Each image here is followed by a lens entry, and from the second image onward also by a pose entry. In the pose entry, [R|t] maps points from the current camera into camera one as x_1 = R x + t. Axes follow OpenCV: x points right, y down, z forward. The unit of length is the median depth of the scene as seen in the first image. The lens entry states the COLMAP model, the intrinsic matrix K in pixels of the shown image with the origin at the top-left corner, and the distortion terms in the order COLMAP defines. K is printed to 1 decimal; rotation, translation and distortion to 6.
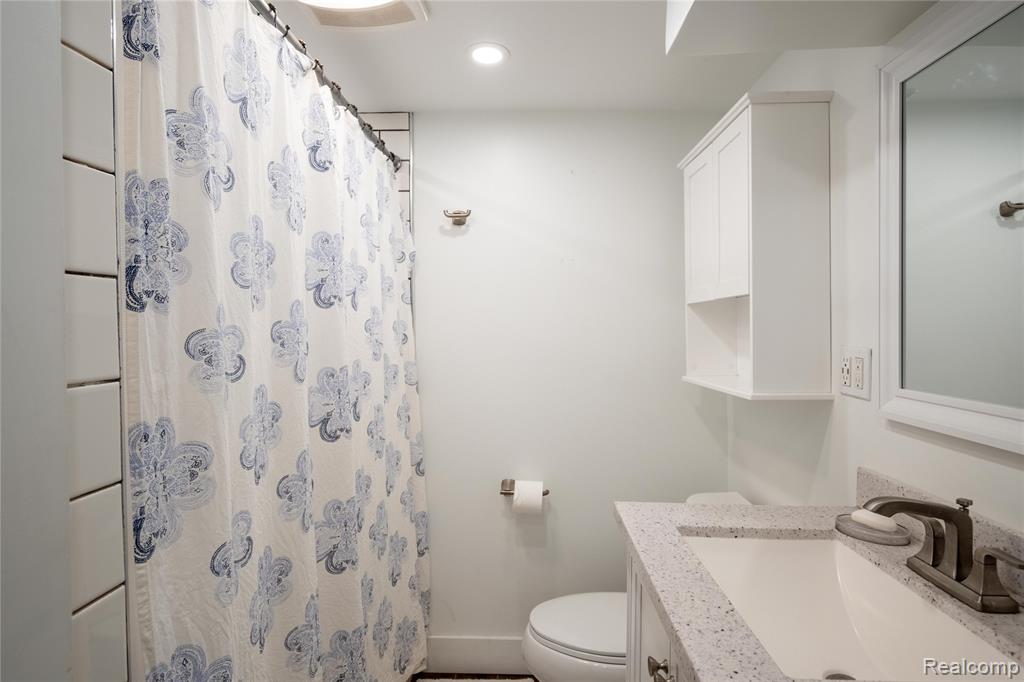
lens RADIAL K [[565.2, 0, 494.0], [0, 565.2, 335.8], [0, 0, 1]] dist [0.000721, -0.001909]
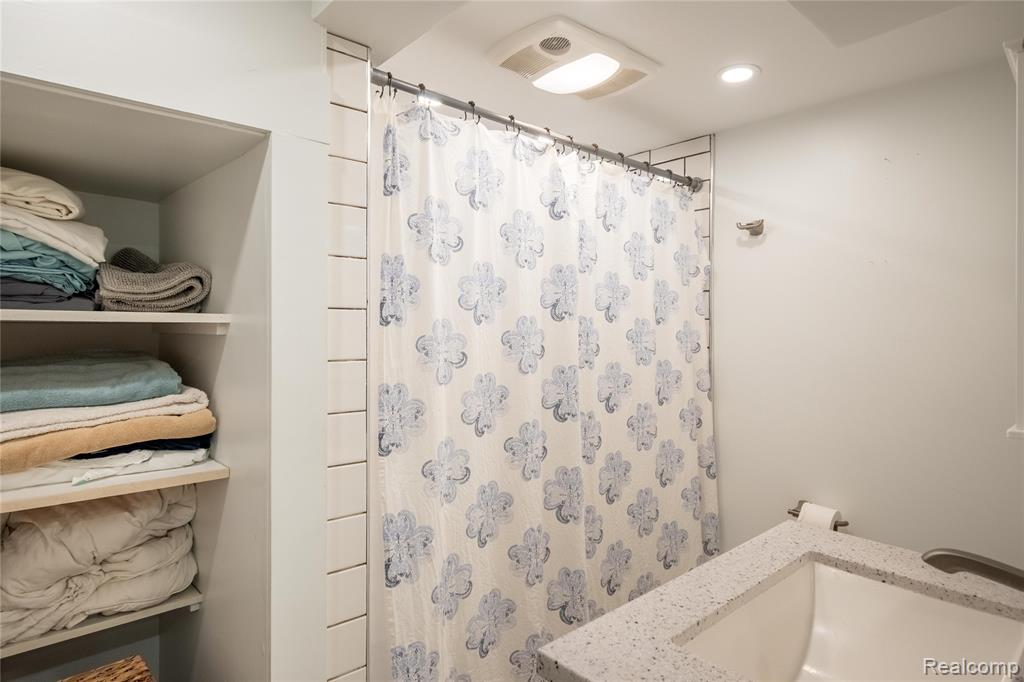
lens RADIAL K [[565.2, 0, 494.0], [0, 565.2, 335.8], [0, 0, 1]] dist [0.000721, -0.001909]
pose [[0.696538, 0.012771, -0.717407, 0.629860], [-0.023029, 0.999724, -0.004562, -0.005593], [0.717151, 0.019699, 0.696640, -0.046995]]
